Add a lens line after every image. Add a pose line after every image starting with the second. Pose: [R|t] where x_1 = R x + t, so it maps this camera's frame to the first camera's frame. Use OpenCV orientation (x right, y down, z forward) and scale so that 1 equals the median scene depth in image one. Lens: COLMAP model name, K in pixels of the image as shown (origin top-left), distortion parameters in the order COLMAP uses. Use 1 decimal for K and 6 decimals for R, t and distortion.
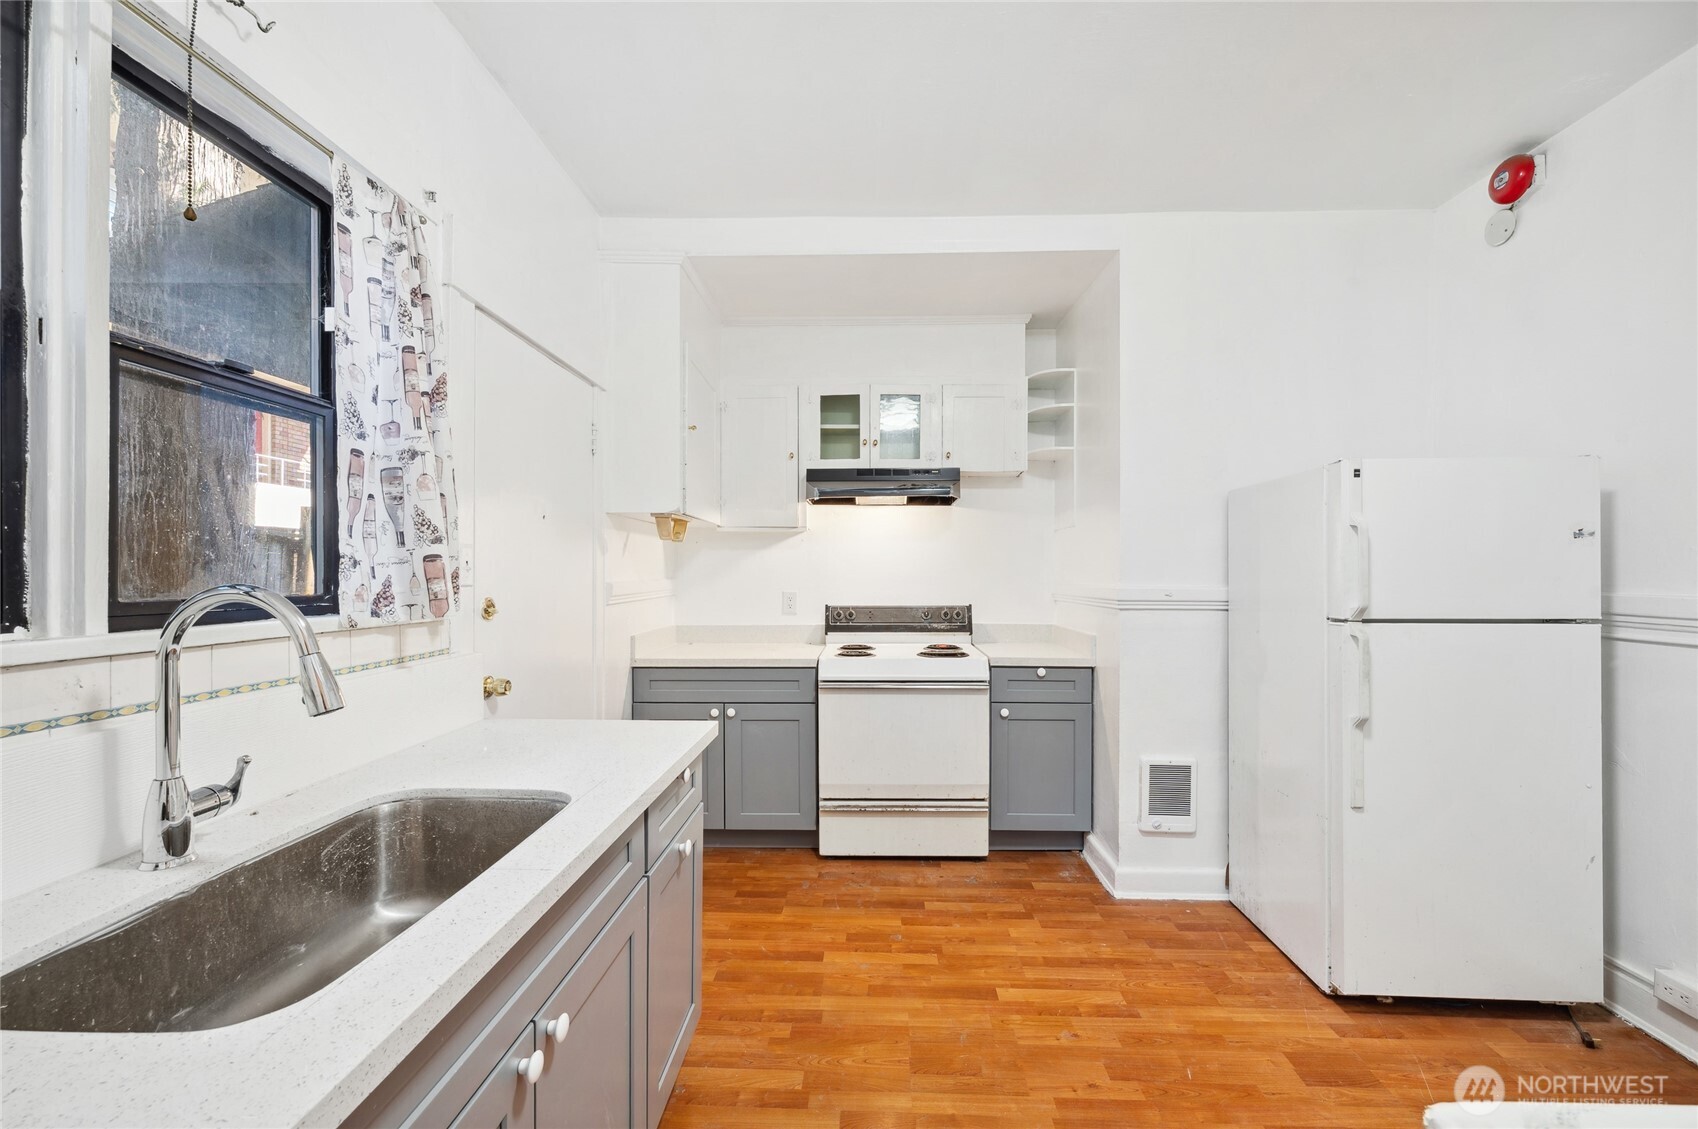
lens RADIAL K [[699.2, 0, 862.3], [0, 699.2, 575.3], [0, 0, 1]] dist [-0.002268, -0.000319]
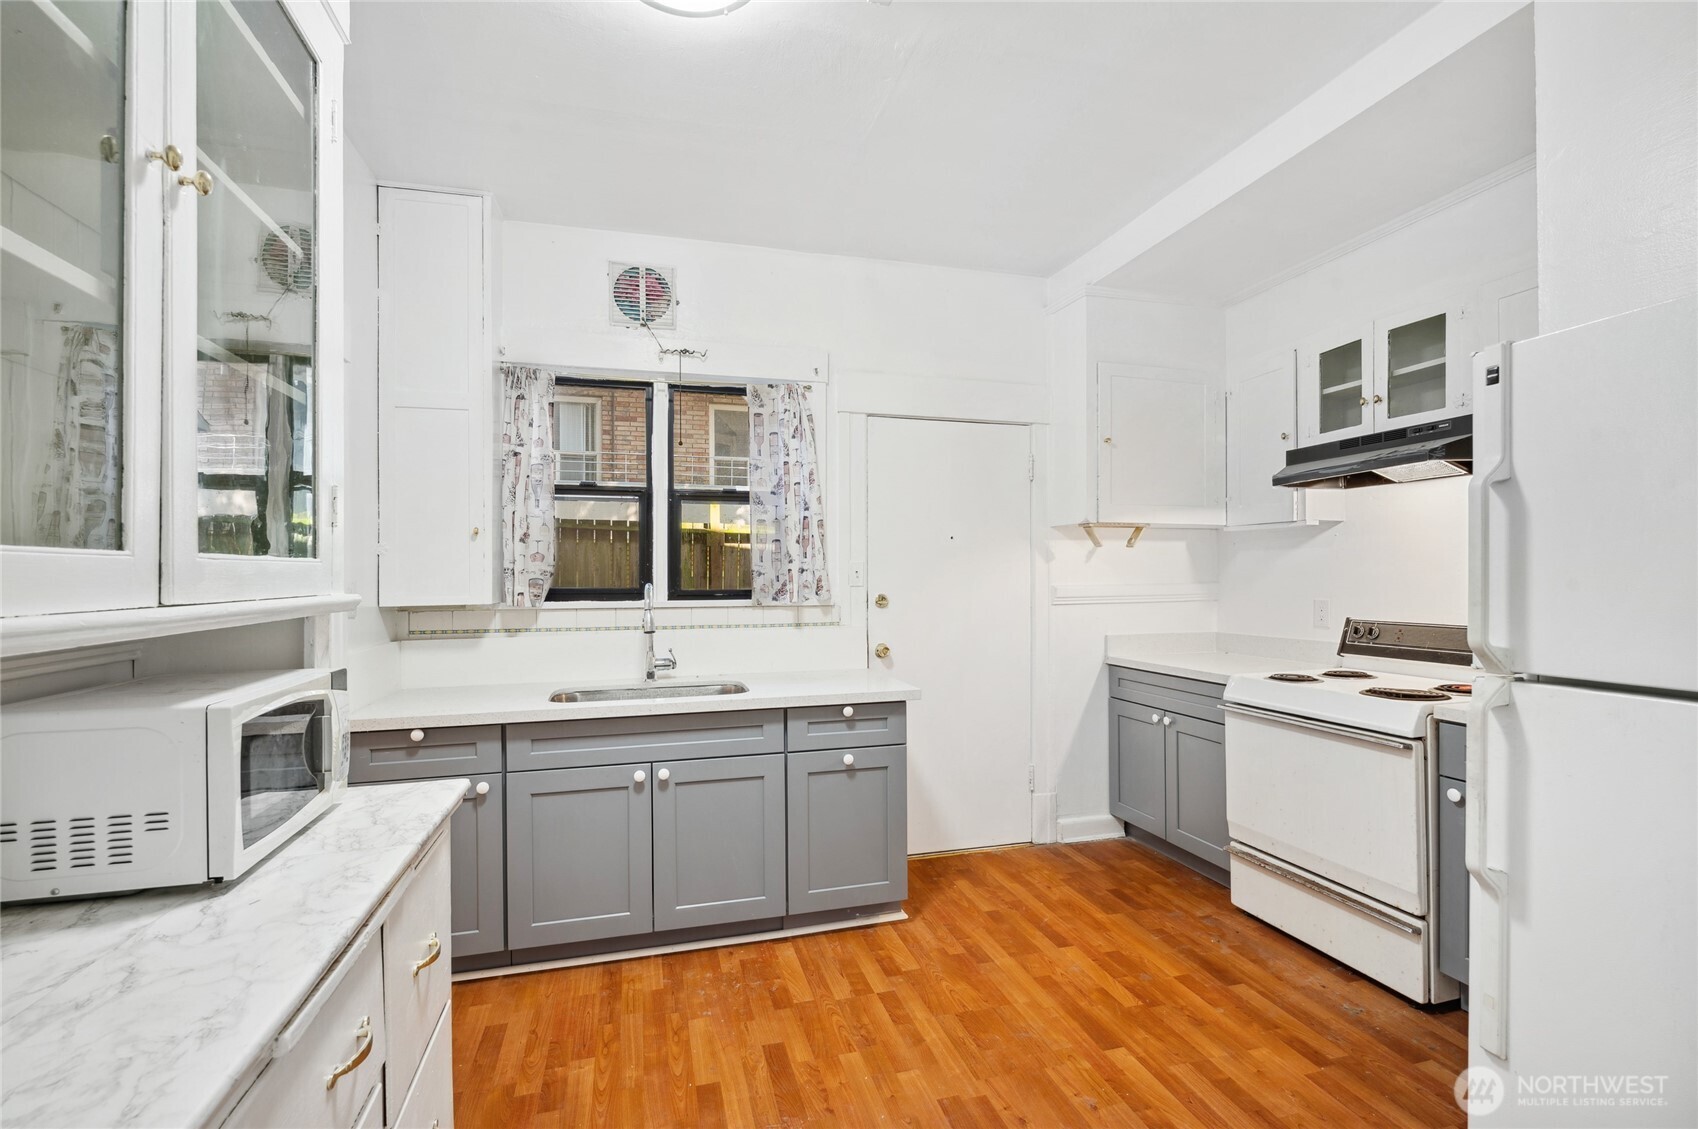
lens RADIAL K [[770.9, 0, 848.7], [0, 770.9, 571.4], [0, 0, 1]] dist [0.004548, -0.000078]
pose [[0.300721, -0.009187, -0.953668, 1.084330], [0.001338, 0.999957, -0.009211, -0.003057], [0.953711, 0.001494, 0.300720, 0.394735]]
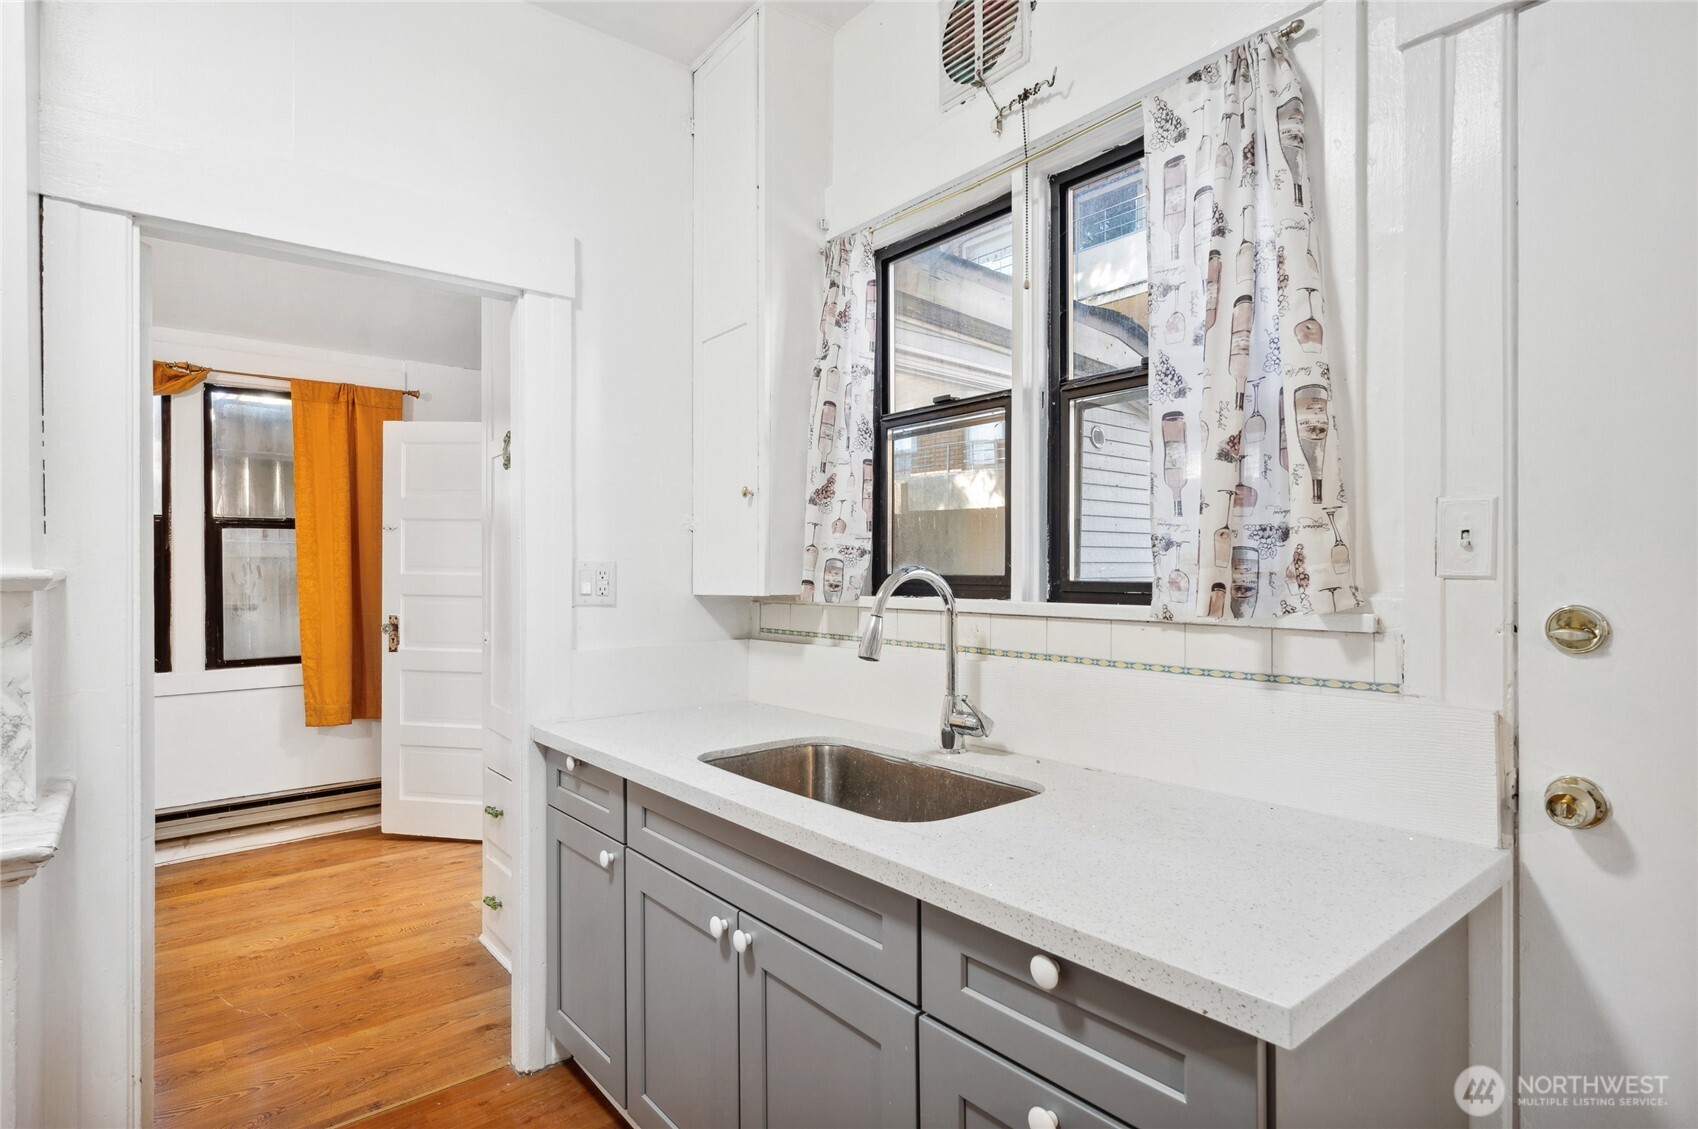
lens RADIAL K [[867.6, 0, 852.8], [0, 867.6, 571.9], [0, 0, 1]] dist [-0.003571, -0.000981]
pose [[-0.751353, 0.004494, -0.659886, 0.191125], [0.001727, 0.999987, 0.004843, 0.006463], [0.659899, 0.002499, -0.751351, 1.088089]]
